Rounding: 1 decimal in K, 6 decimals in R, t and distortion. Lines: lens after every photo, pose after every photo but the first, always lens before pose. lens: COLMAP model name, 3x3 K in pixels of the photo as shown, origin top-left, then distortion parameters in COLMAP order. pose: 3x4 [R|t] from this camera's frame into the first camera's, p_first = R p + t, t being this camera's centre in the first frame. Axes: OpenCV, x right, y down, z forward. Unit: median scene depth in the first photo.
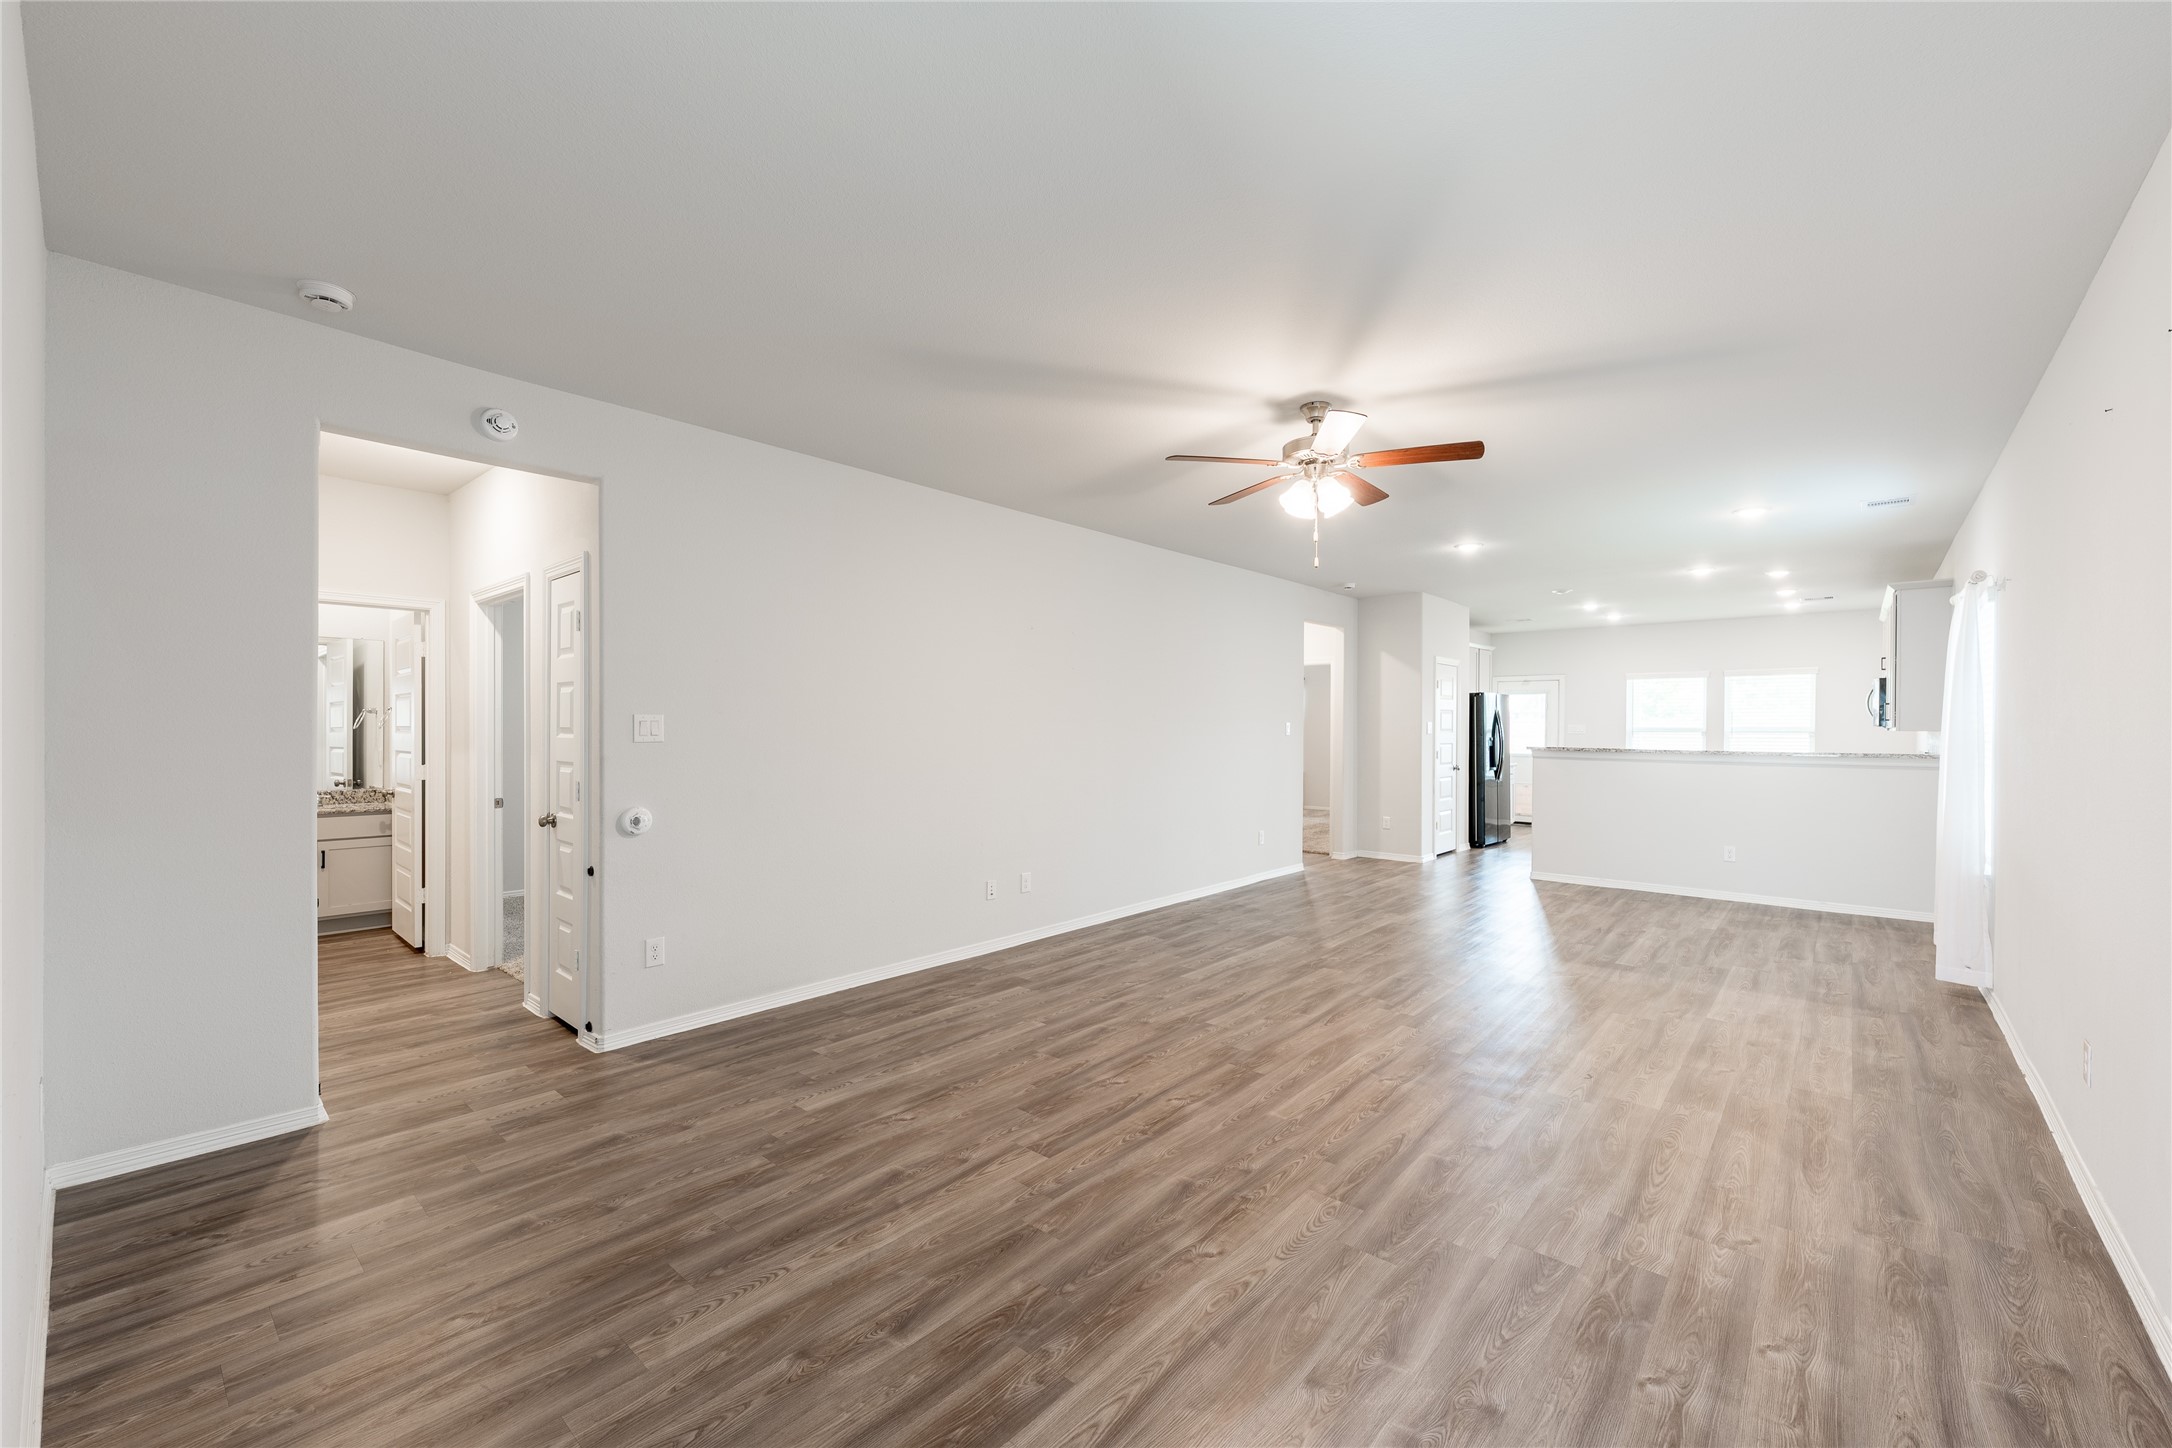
lens RADIAL K [[863.6, 0, 1081.7], [0, 863.6, 732.7], [0, 0, 1]] dist [0.001273, 0.000257]
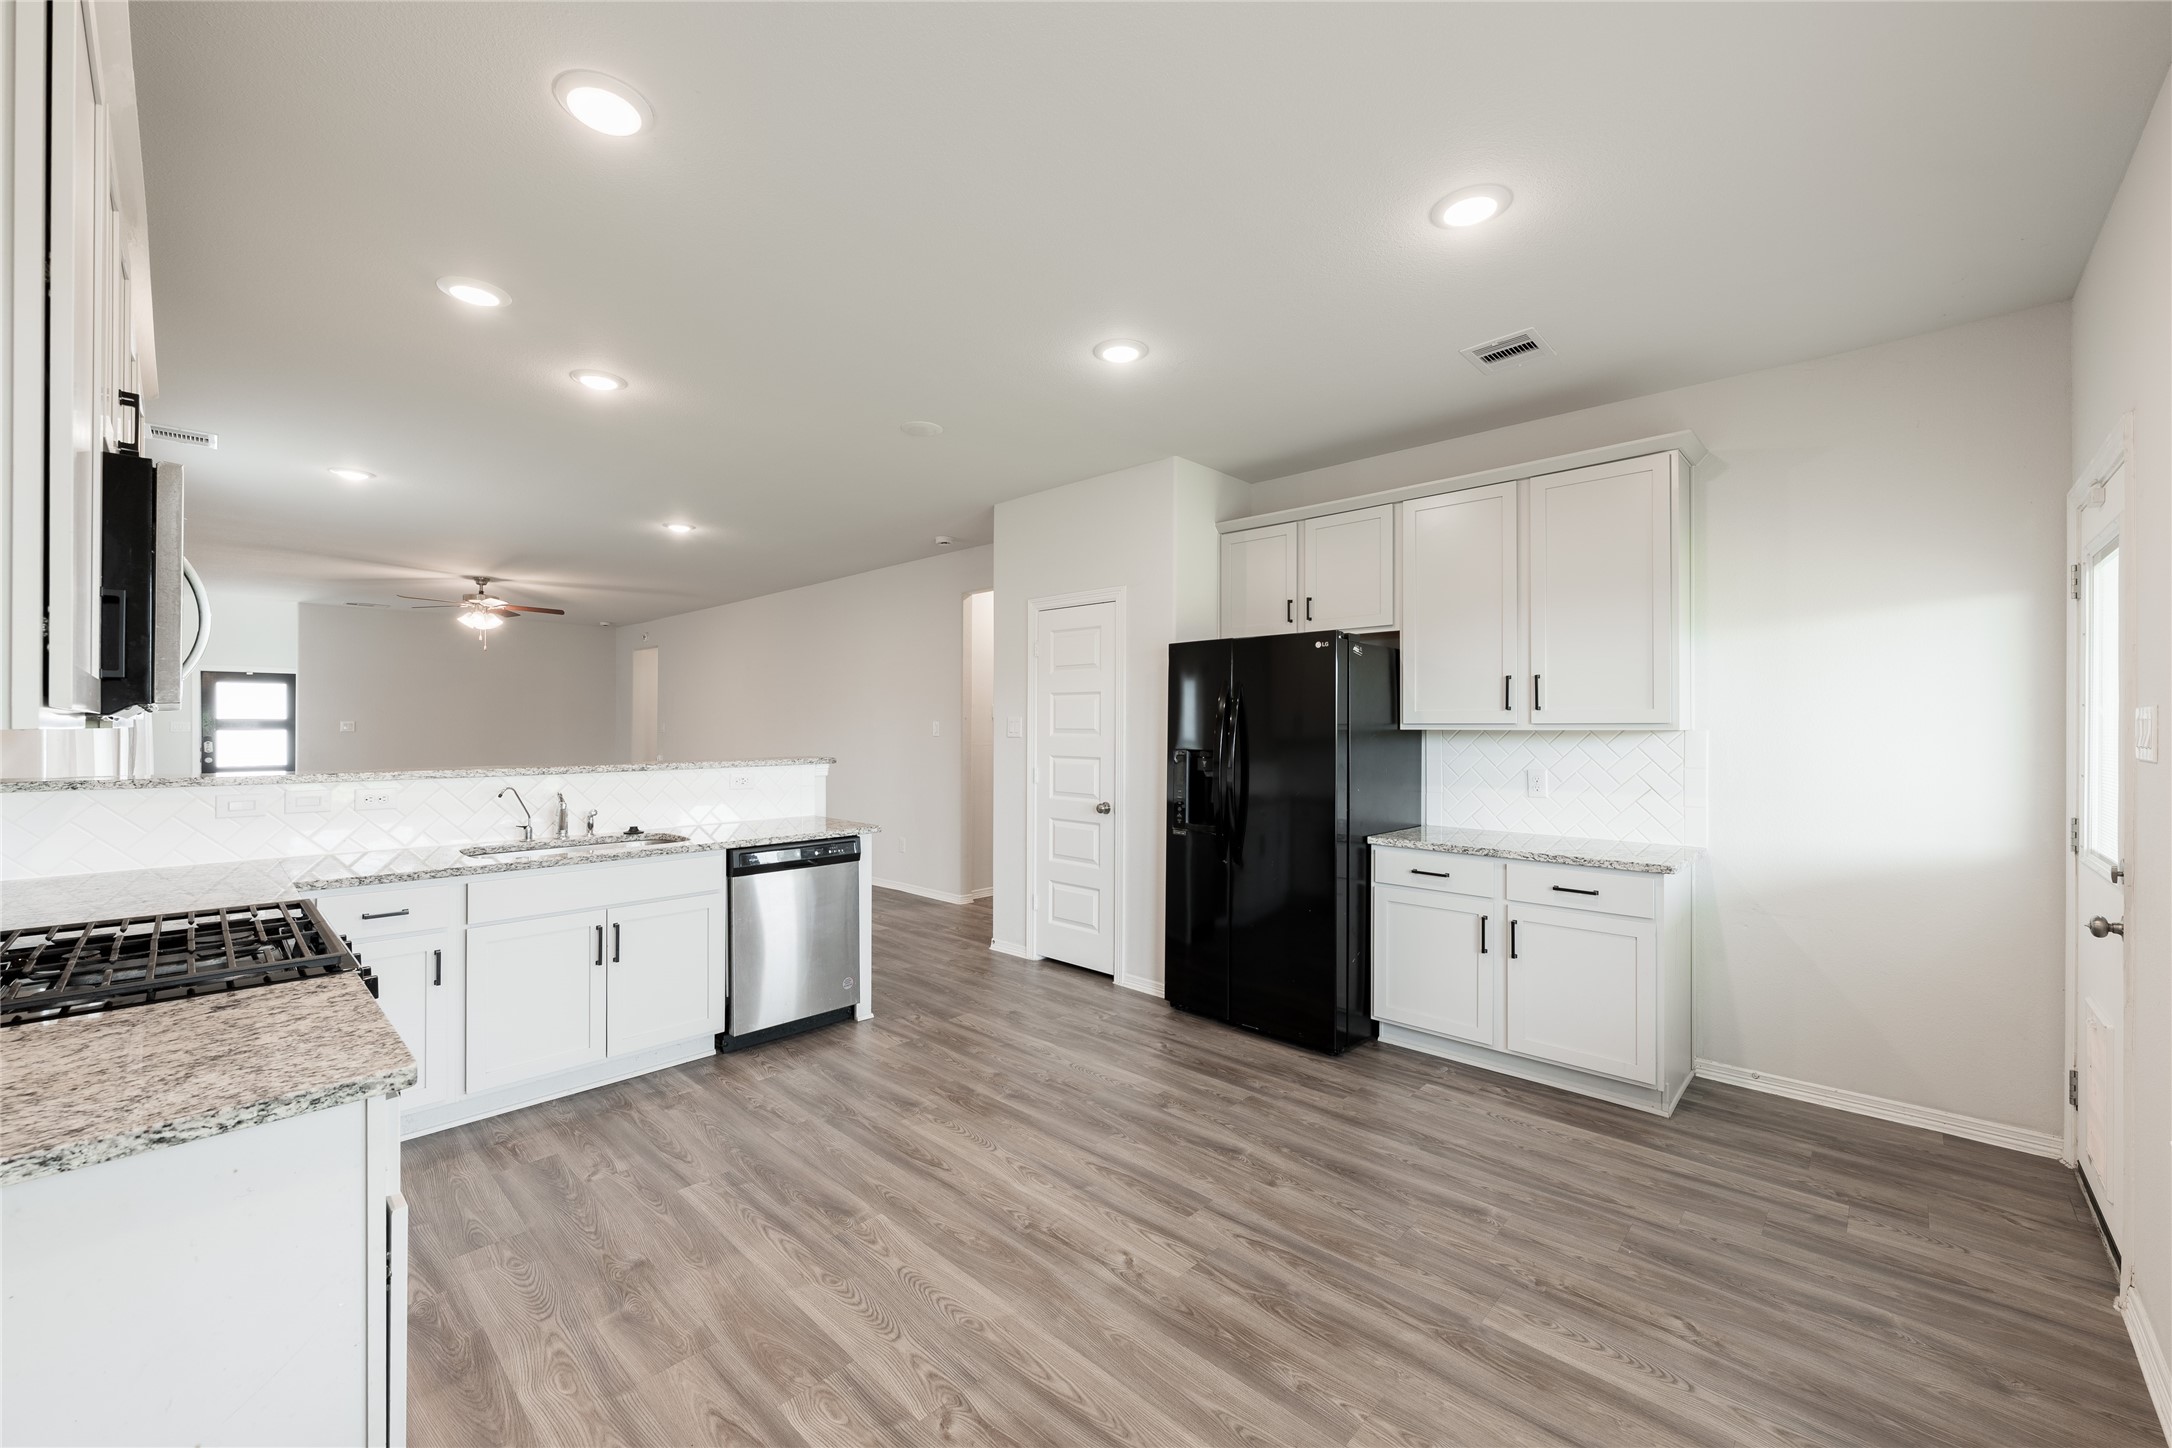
lens RADIAL K [[863.6, 0, 1080.7], [0, 863.6, 724.8], [0, 0, 1]] dist [0.001273, 0.000257]
pose [[-0.037880, -0.008387, -0.999247, 0.309365], [-0.004464, 0.999956, -0.008224, -0.000373], [0.999272, 0.004149, -0.037916, 0.341415]]
